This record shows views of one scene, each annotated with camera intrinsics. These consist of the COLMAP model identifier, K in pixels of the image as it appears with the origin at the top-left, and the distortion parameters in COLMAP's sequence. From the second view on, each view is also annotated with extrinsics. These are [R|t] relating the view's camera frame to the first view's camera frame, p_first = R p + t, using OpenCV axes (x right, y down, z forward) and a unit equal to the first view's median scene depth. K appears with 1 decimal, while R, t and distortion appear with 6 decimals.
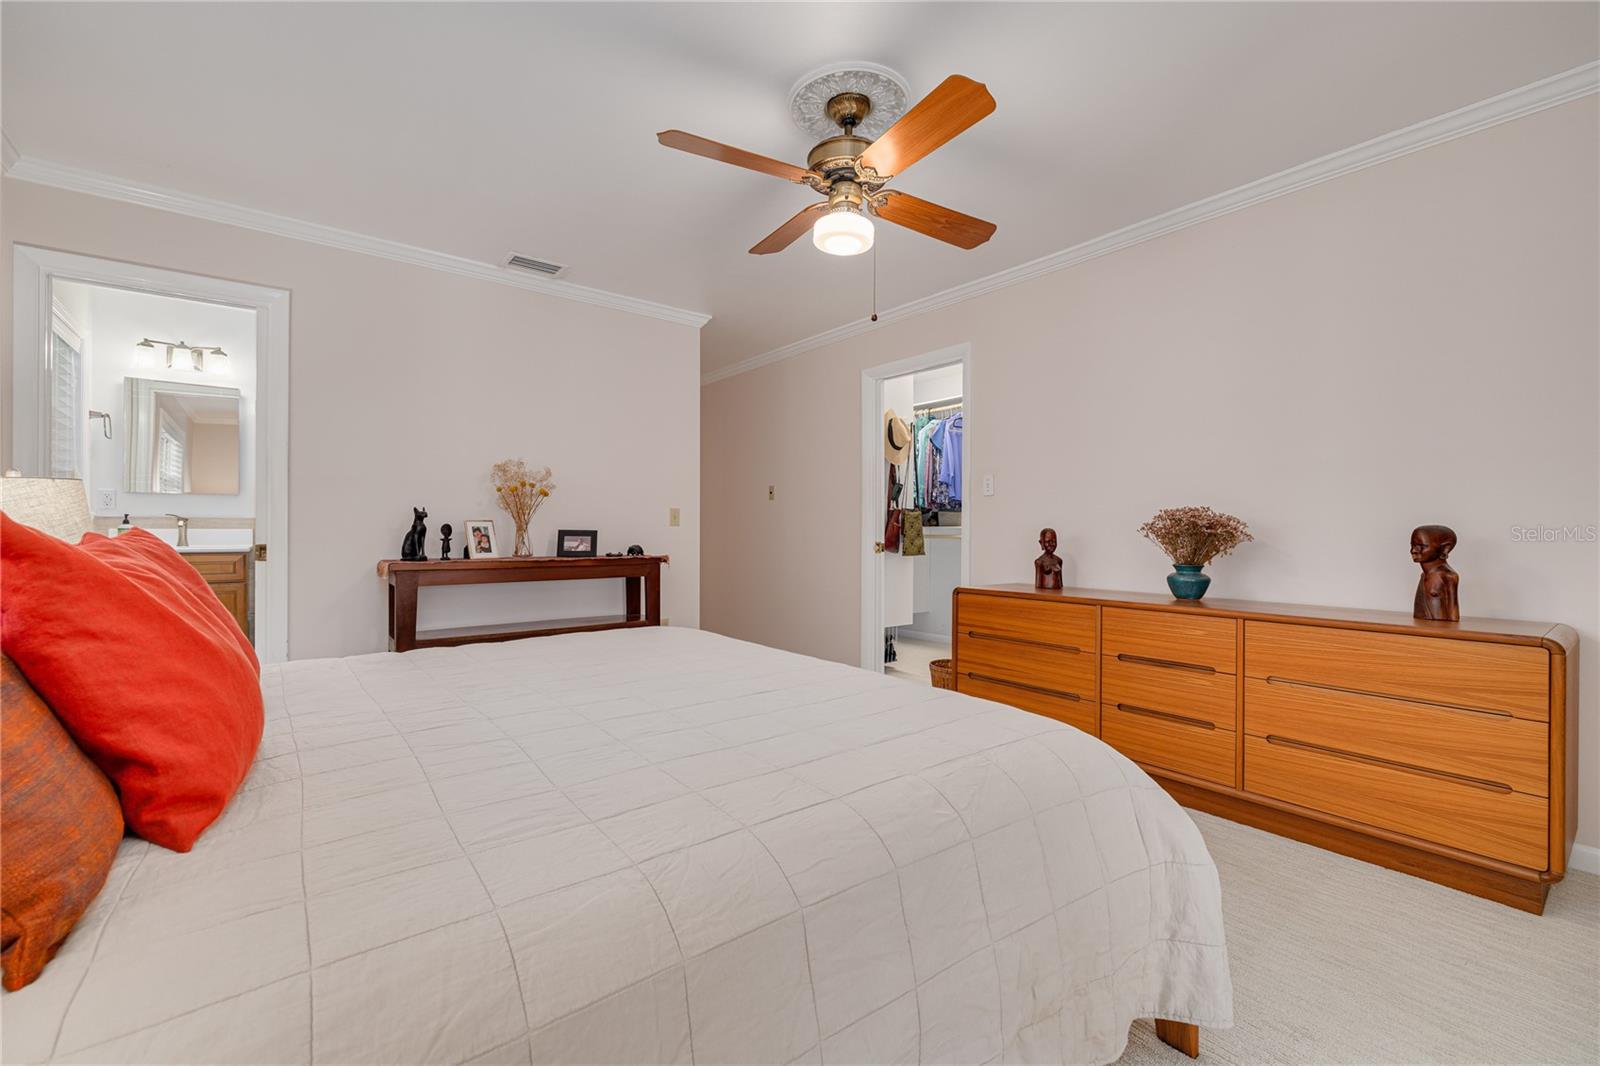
lens RADIAL K [[677.7, 0, 797.0], [0, 677.7, 532.3], [0, 0, 1]] dist [0.001501, 0.000006]
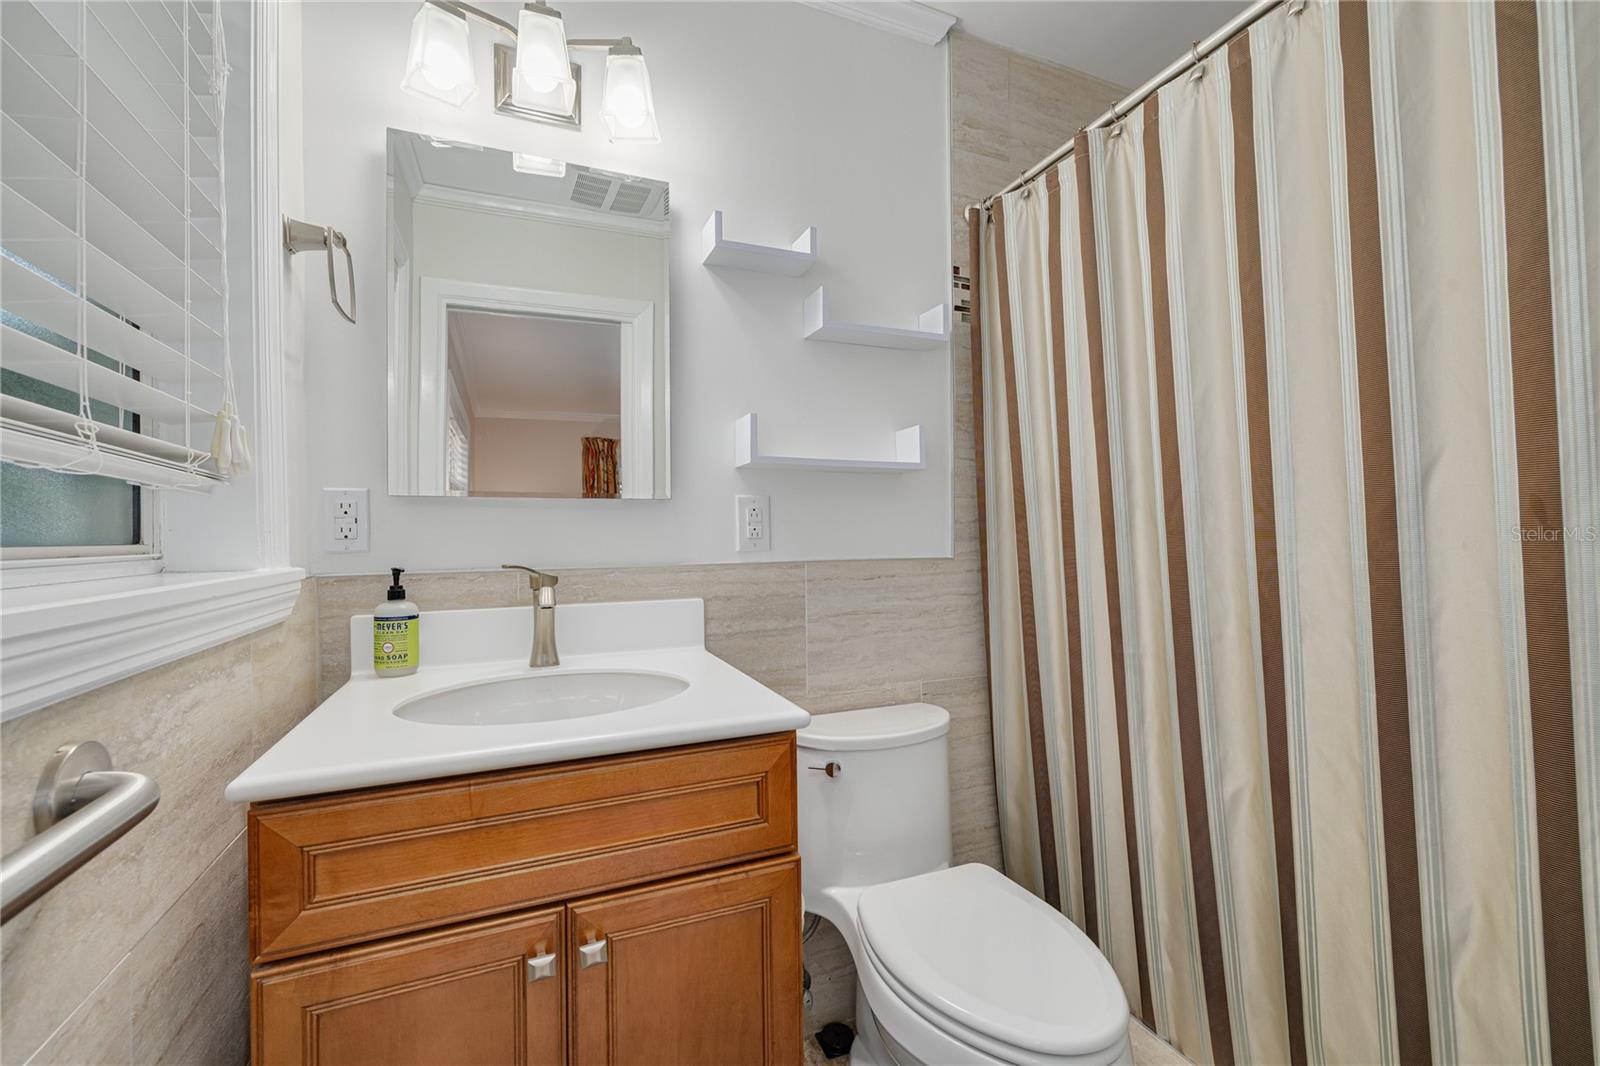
lens RADIAL K [[677.7, 0, 802.8], [0, 677.7, 537.5], [0, 0, 1]] dist [0.001501, 0.000006]
pose [[0.967157, -0.023203, -0.253117, -0.730218], [0.020780, 0.999709, -0.012242, -0.032895], [0.253328, 0.006580, 0.967358, 0.747265]]
